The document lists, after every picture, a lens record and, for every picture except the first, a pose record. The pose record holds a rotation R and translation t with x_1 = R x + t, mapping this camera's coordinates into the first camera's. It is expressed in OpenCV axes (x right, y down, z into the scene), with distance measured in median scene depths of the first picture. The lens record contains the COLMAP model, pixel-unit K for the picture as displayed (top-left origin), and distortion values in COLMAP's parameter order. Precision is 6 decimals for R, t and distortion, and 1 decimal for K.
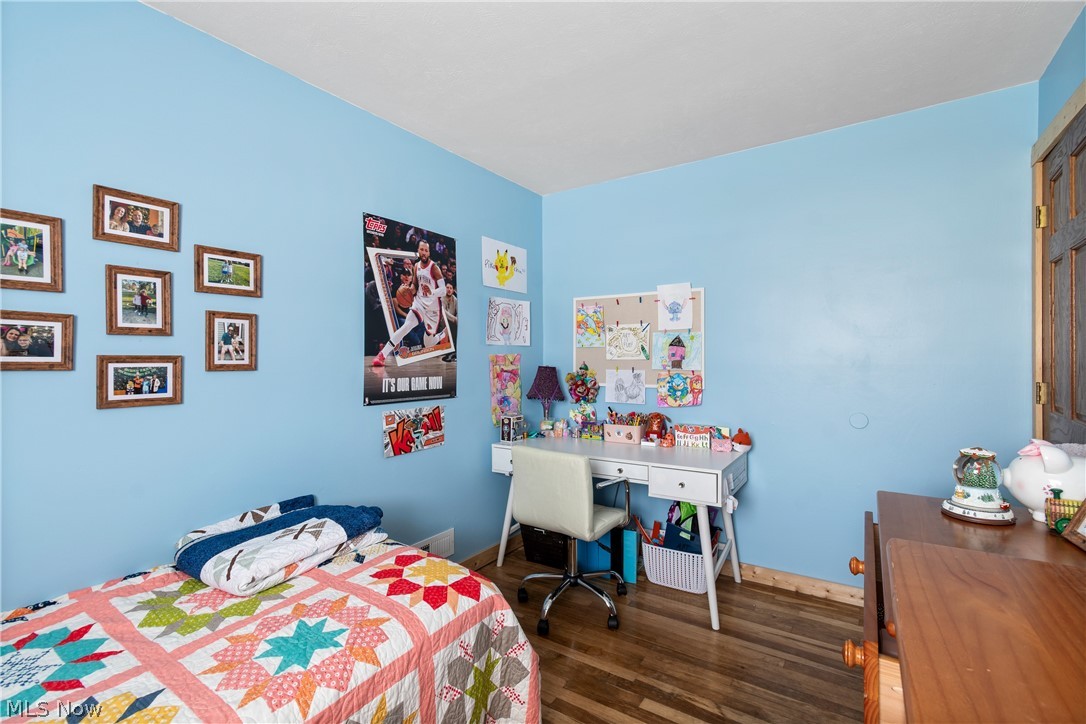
lens RADIAL K [[487.4, 0, 556.7], [0, 487.4, 360.0], [0, 0, 1]] dist [0.004214, -0.002385]
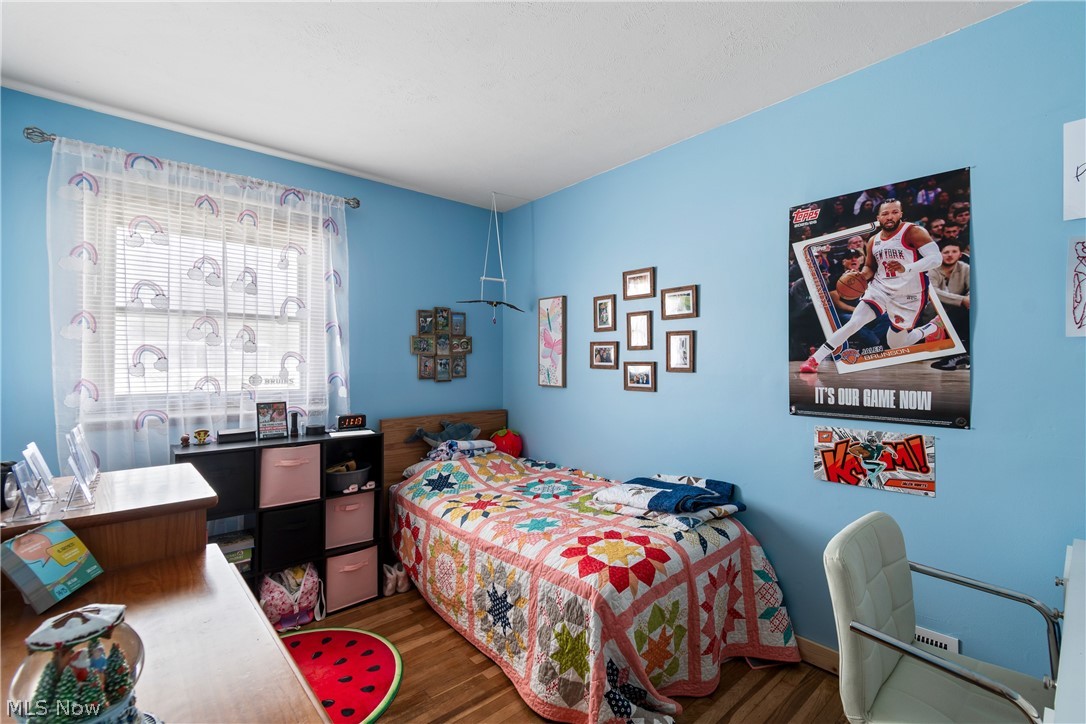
lens RADIAL K [[487.4, 0, 558.7], [0, 487.4, 361.8], [0, 0, 1]] dist [0.004214, -0.002385]
pose [[-0.257342, 0.003755, -0.966313, 0.574502], [0.000492, 0.999993, 0.003755, -0.010230], [0.966320, 0.000491, -0.257342, 0.748189]]
